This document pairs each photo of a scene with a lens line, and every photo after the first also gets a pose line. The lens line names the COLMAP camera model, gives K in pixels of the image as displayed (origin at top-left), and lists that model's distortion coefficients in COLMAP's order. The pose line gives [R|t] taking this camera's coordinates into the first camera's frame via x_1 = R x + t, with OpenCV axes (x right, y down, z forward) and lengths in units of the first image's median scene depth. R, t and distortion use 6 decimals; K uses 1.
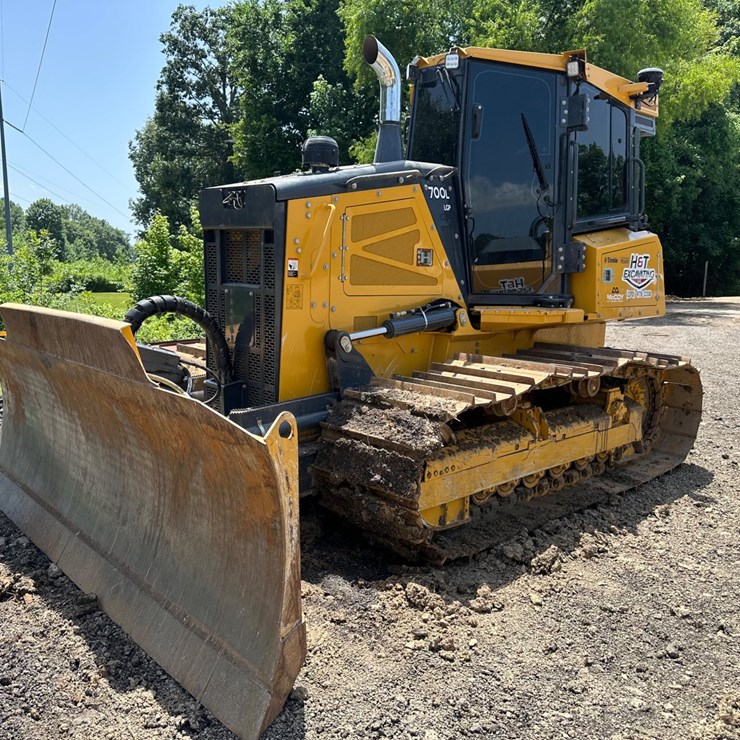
lens RADIAL K [[704.9, 0, 370.0], [0, 704.9, 388.6], [0, 0, 1]] dist [0.004523, -0.009617]
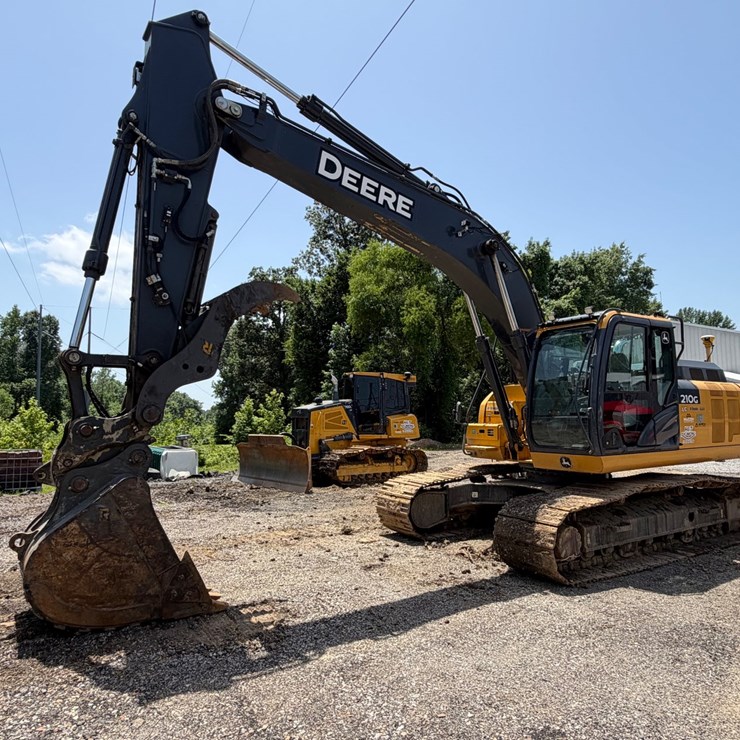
lens RADIAL K [[704.9, 0, 370.0], [0, 704.9, 388.6], [0, 0, 1]] dist [0.004523, -0.009617]
pose [[0.998601, -0.019197, -0.049264, 0.397976], [0.007932, 0.975605, -0.219390, 0.483317], [0.052274, 0.218692, 0.974393, -2.805751]]
